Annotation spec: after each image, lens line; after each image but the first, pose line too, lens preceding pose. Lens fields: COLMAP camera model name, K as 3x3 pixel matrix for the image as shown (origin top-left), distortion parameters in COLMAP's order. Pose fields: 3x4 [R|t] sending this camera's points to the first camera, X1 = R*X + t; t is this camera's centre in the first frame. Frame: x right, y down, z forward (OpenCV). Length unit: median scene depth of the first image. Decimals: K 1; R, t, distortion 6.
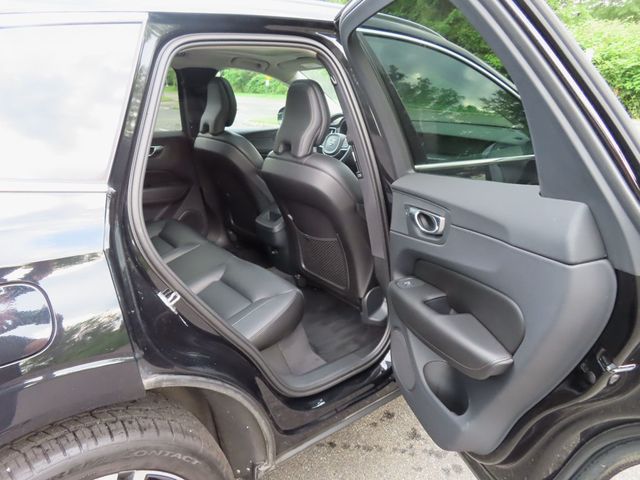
lens RADIAL K [[446.9, 0, 319.4], [0, 446.9, 235.5], [0, 0, 1]] dist [-0.003424, -0.001665]
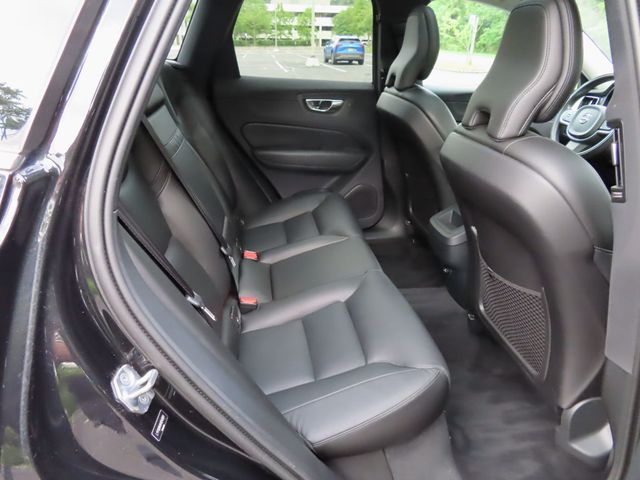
lens RADIAL K [[457.9, 0, 318.6], [0, 457.9, 240.2], [0, 0, 1]] dist [-0.008878, 0.005060]
pose [[0.872082, 0.220990, -0.436620, 0.024796], [-0.184354, 0.974854, 0.125192, -0.061819], [0.453307, -0.028686, 0.890893, 0.293274]]
